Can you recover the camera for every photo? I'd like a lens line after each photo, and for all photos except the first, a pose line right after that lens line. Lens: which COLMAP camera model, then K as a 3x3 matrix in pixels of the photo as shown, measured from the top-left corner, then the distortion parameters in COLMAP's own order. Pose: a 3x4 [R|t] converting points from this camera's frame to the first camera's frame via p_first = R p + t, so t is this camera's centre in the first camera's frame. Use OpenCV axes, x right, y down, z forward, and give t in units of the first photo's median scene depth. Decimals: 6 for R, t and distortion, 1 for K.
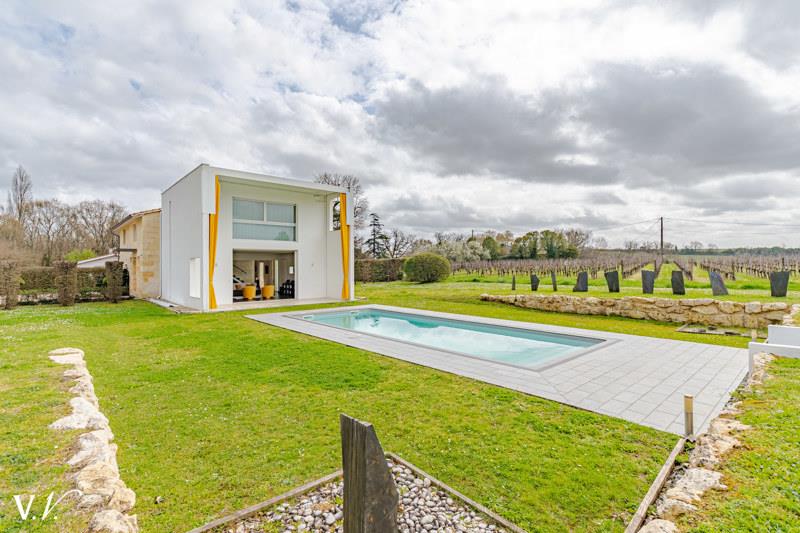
lens RADIAL K [[379.3, 0, 400.0], [0, 379.3, 266.5], [0, 0, 1]] dist [0.000419, -0.000037]
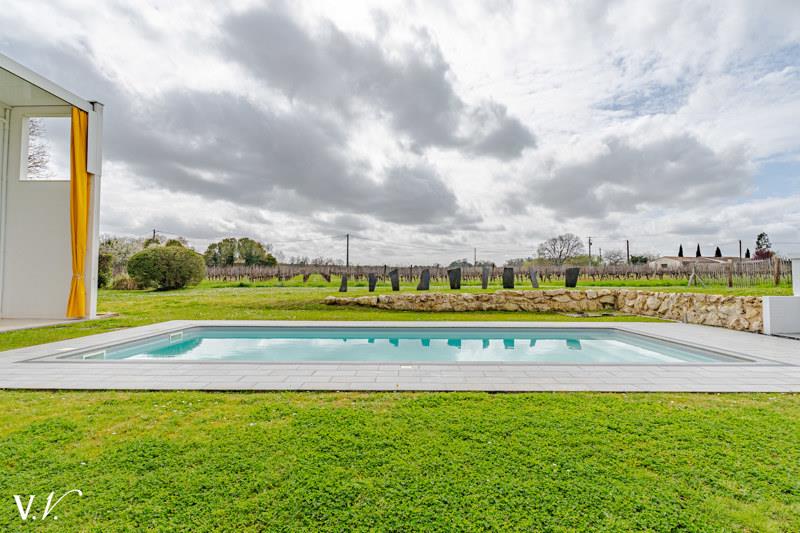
lens RADIAL K [[379.3, 0, 400.0], [0, 379.3, 266.5], [0, 0, 1]] dist [0.000419, -0.000037]
pose [[0.673446, 0.029145, 0.738662, -0.291070], [-0.004538, 0.999367, -0.035295, 0.042454], [-0.739222, 0.020417, 0.673152, 0.415988]]
